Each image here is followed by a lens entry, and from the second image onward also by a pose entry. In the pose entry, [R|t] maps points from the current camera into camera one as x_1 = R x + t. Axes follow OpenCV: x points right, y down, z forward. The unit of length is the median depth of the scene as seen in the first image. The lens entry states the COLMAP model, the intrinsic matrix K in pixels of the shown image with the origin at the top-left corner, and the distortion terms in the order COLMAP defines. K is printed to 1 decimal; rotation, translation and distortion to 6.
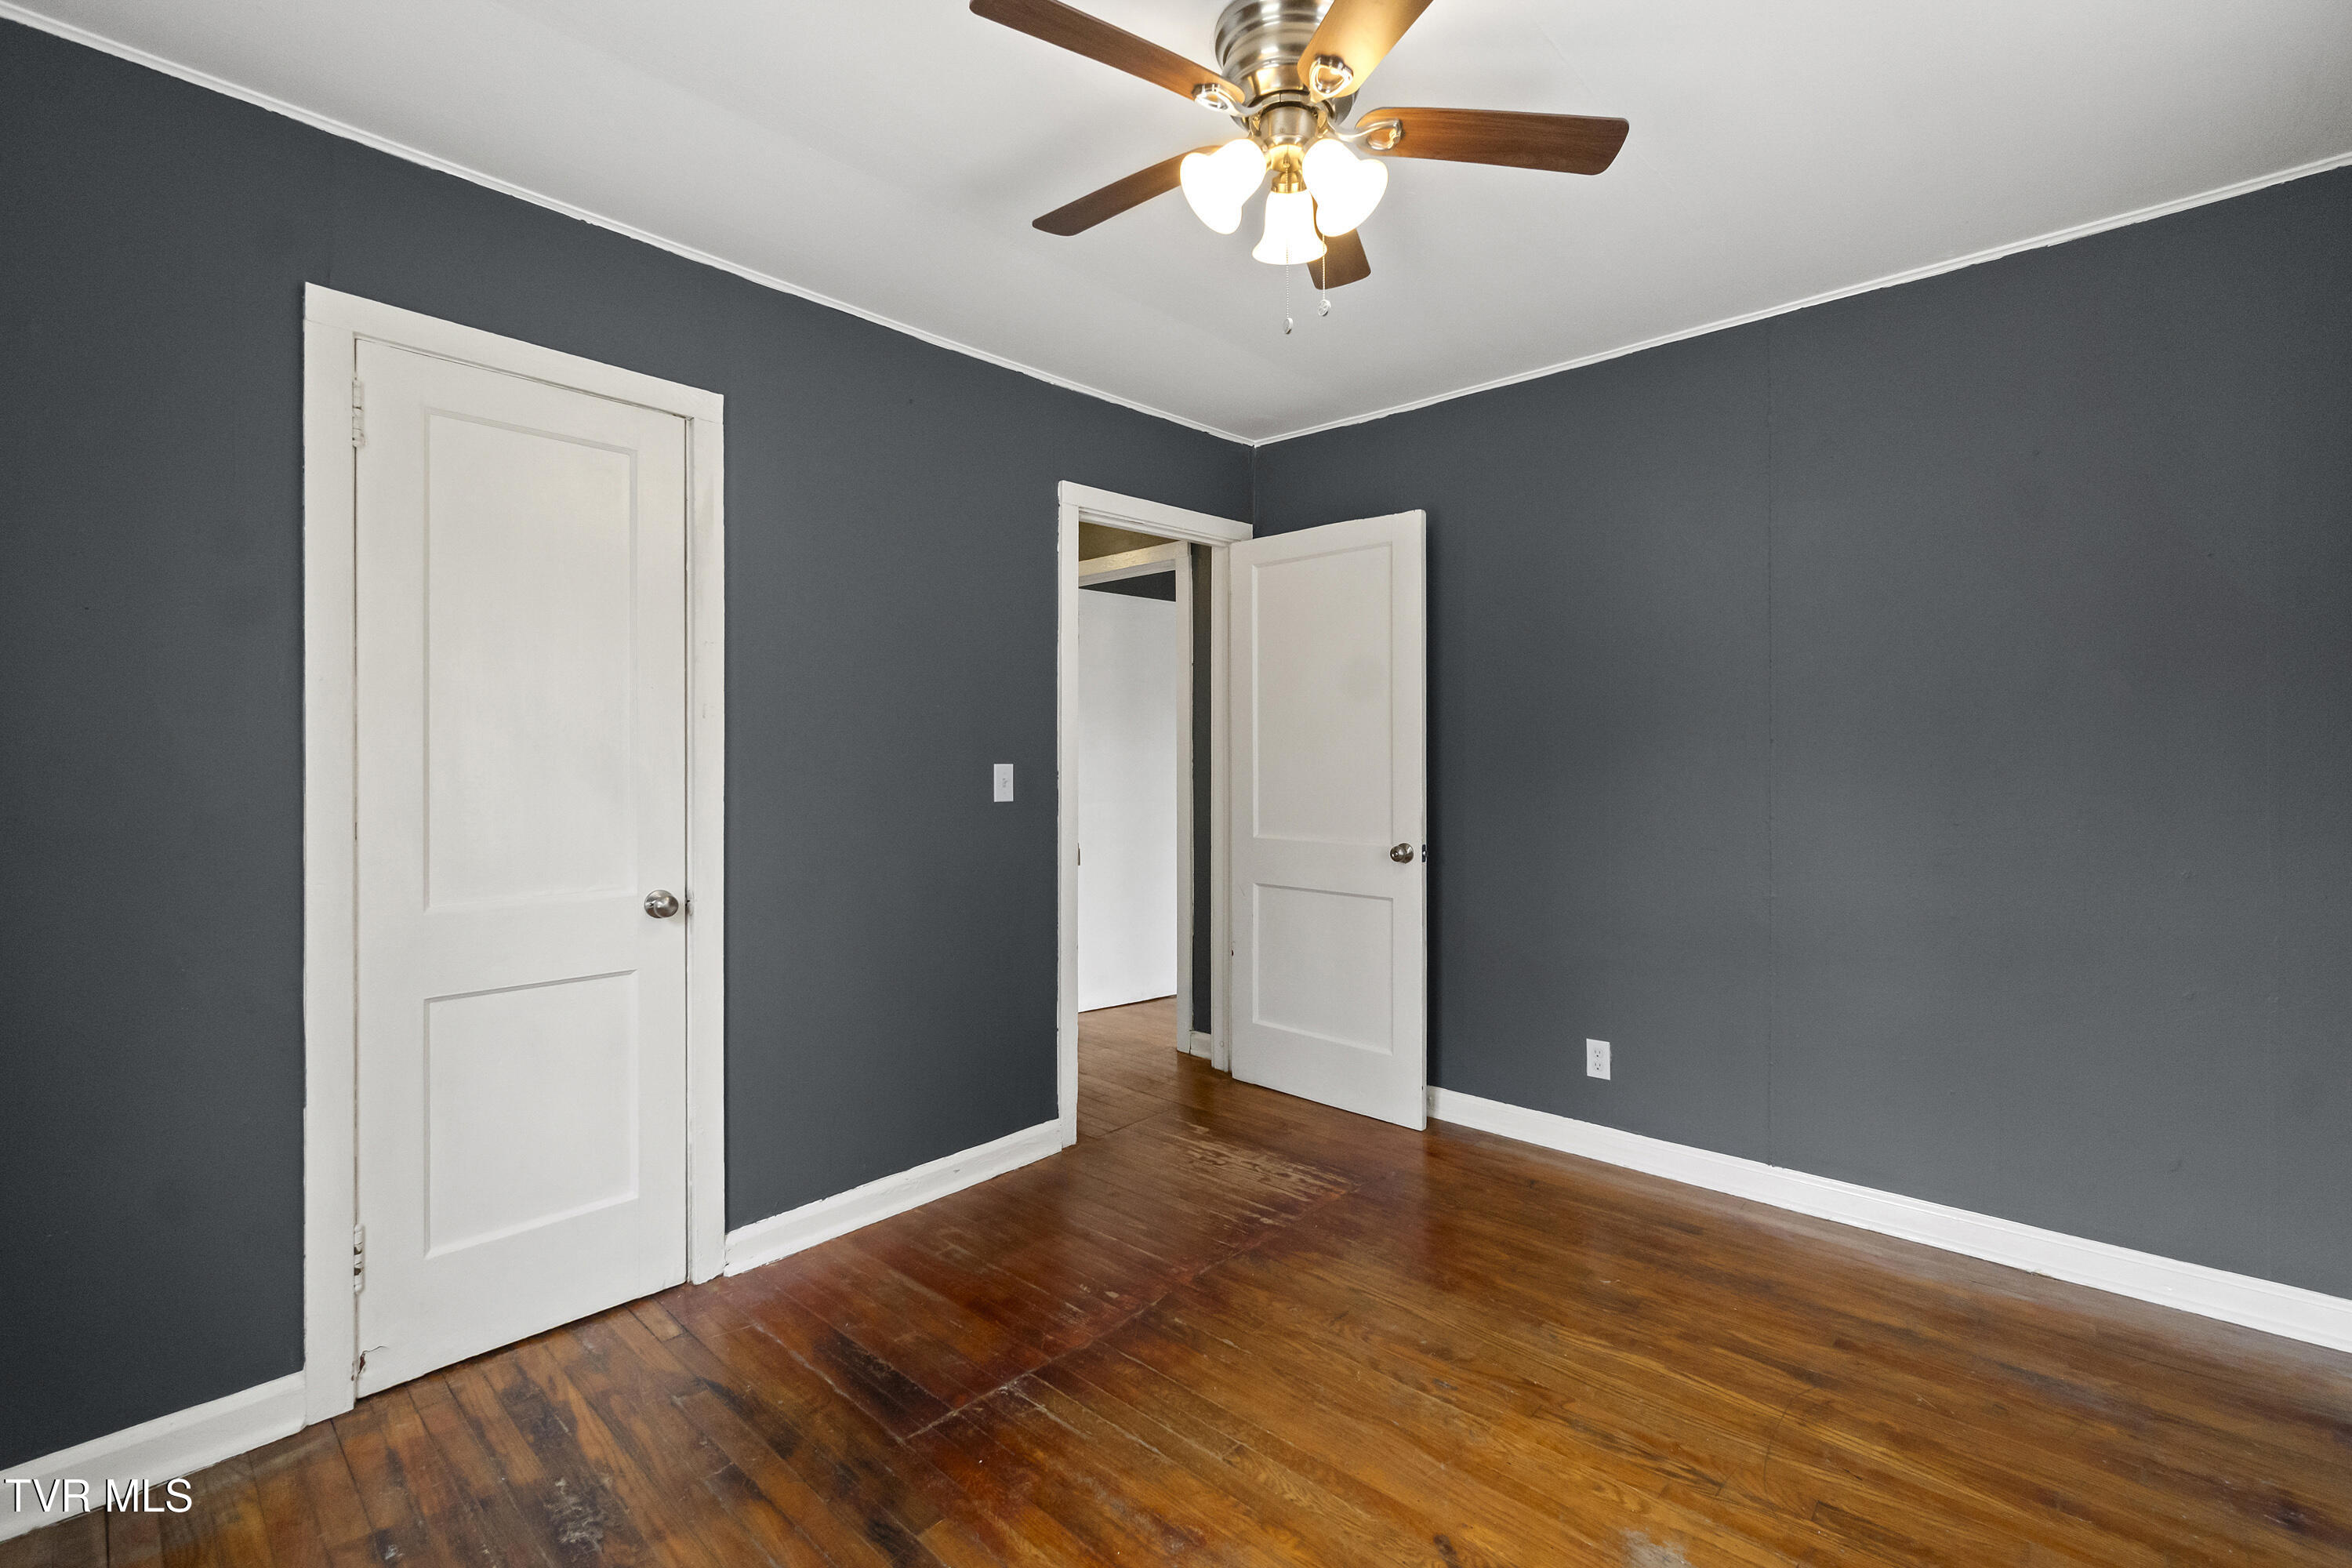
lens RADIAL K [[1007.1, 0, 1174.9], [0, 1007.1, 762.3], [0, 0, 1]] dist [0.001471, 0.000695]
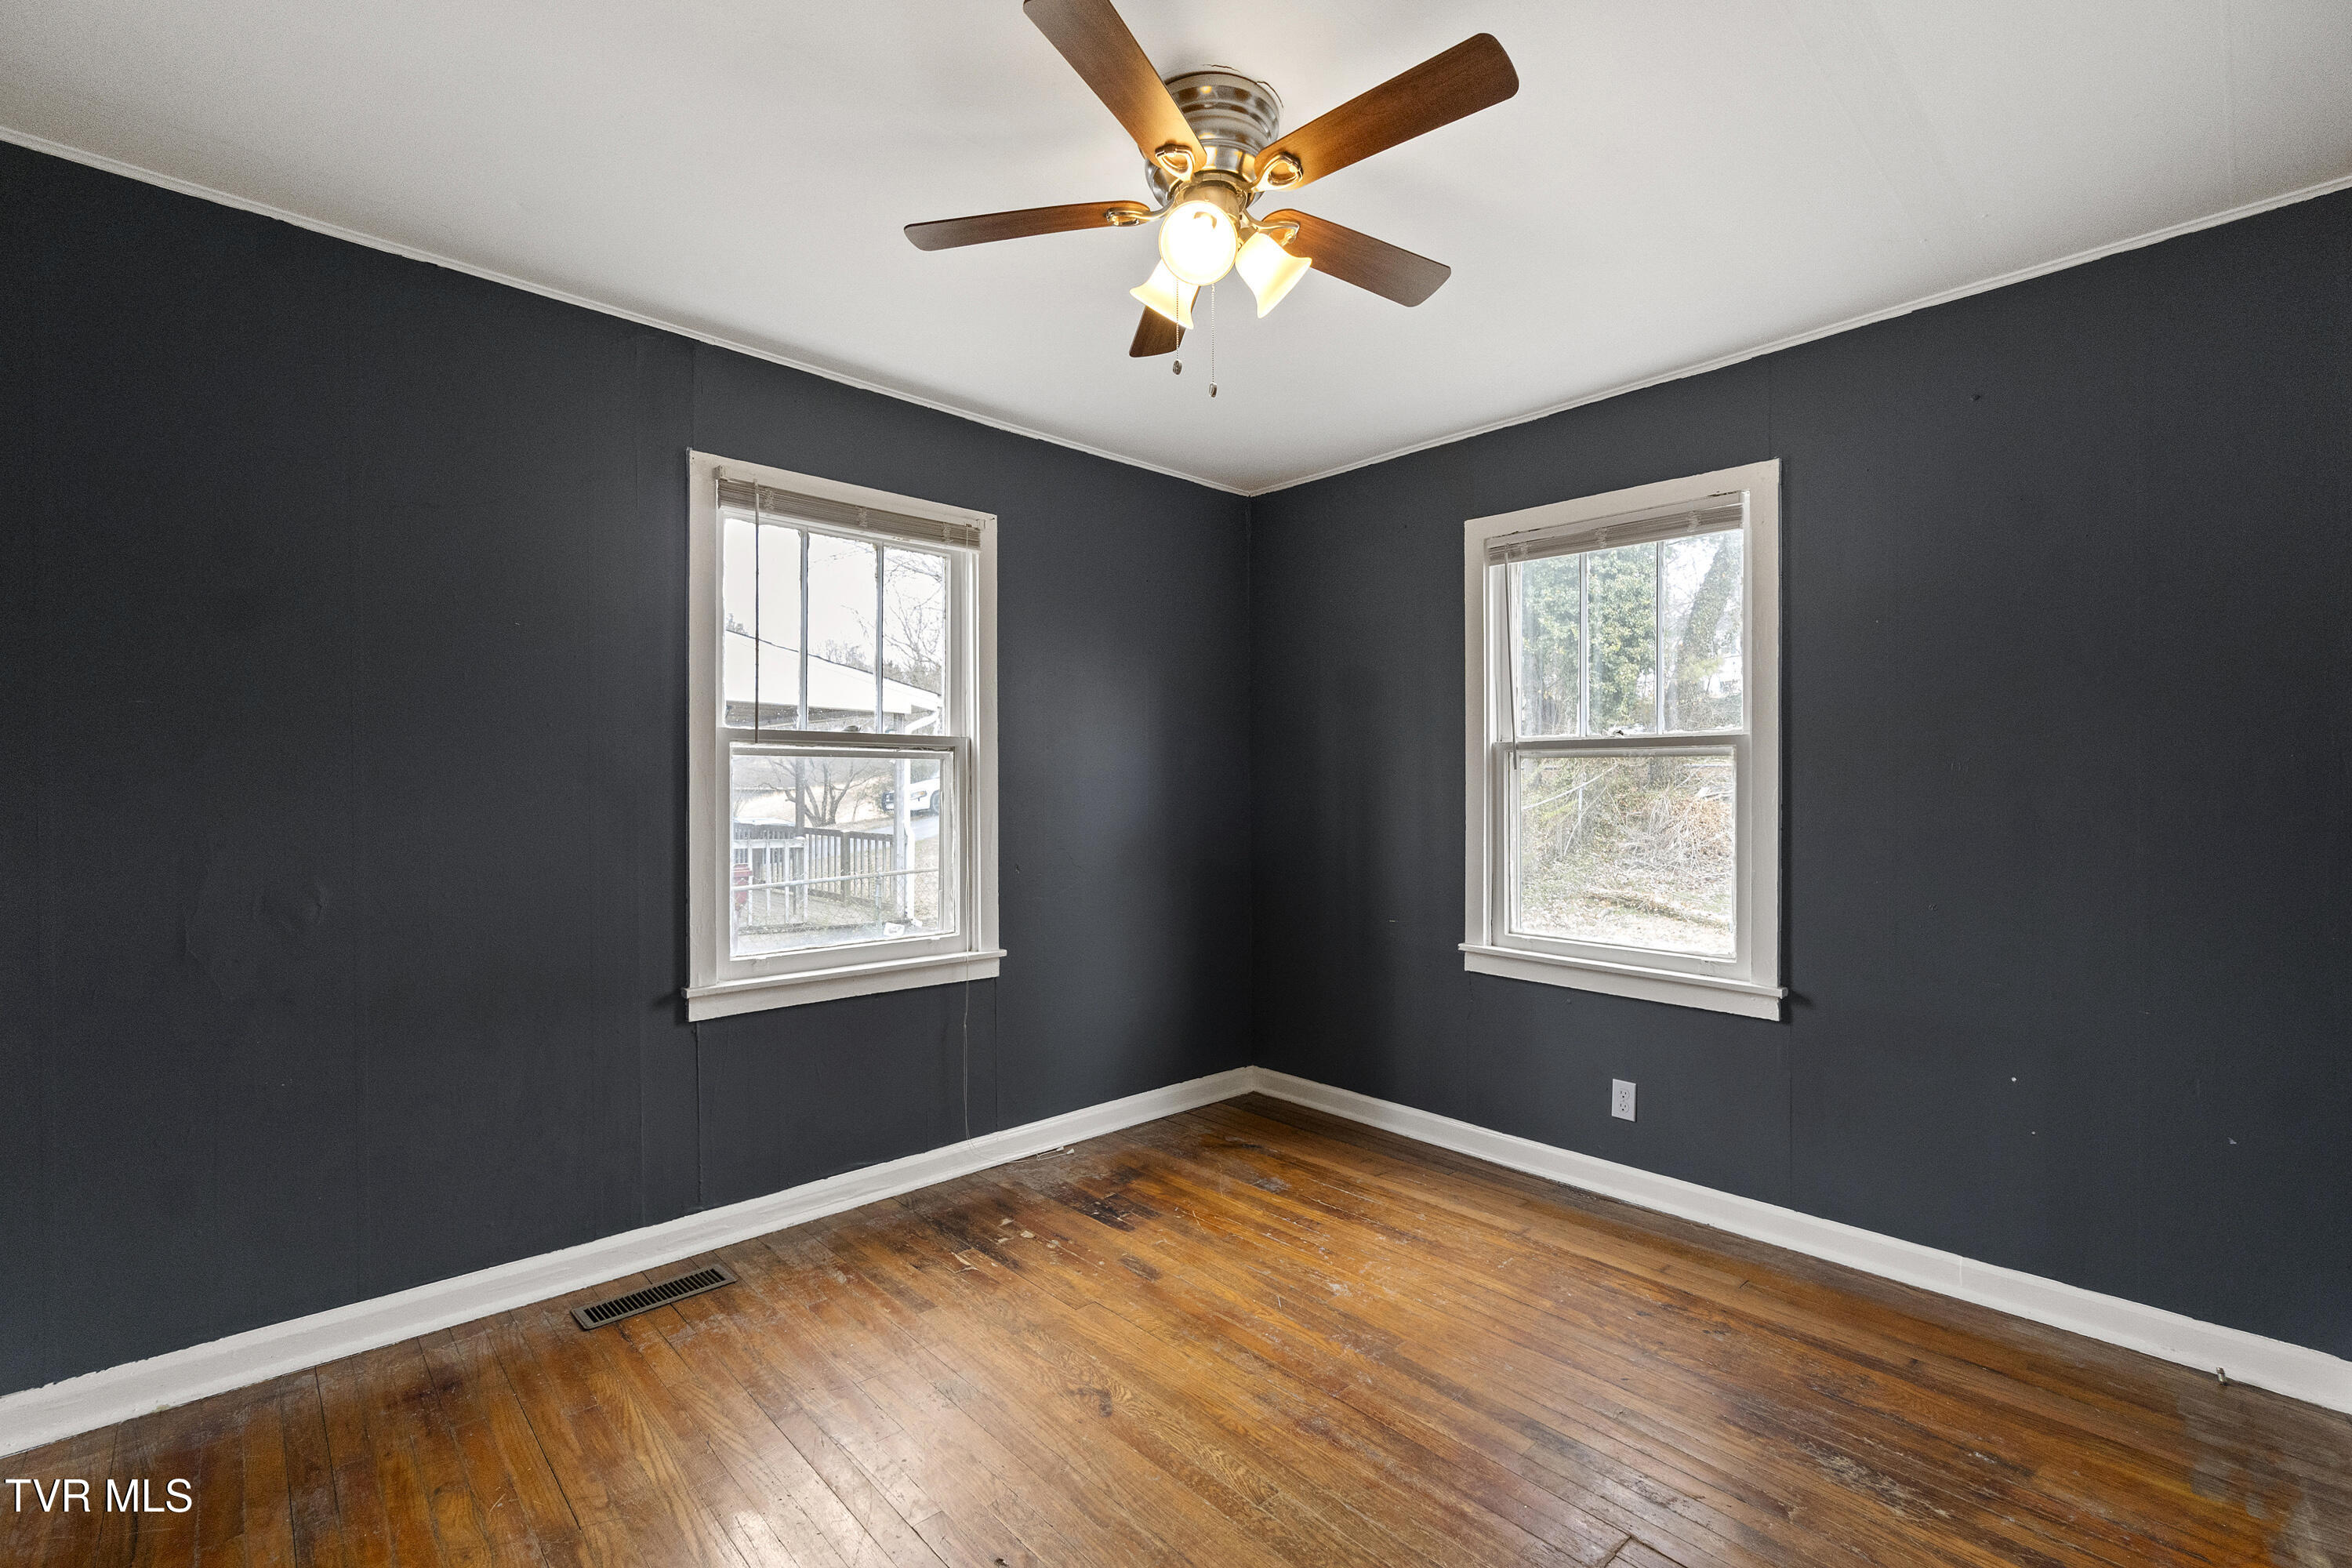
lens RADIAL K [[1030.2, 0, 1181.7], [0, 1030.2, 798.9], [0, 0, 1]] dist [-0.000889, 0.000303]
pose [[-0.997845, 0.002369, 0.065574, 0.059900], [0.002819, 0.999973, 0.006777, -0.001650], [-0.065556, 0.006947, -0.997825, 1.632532]]
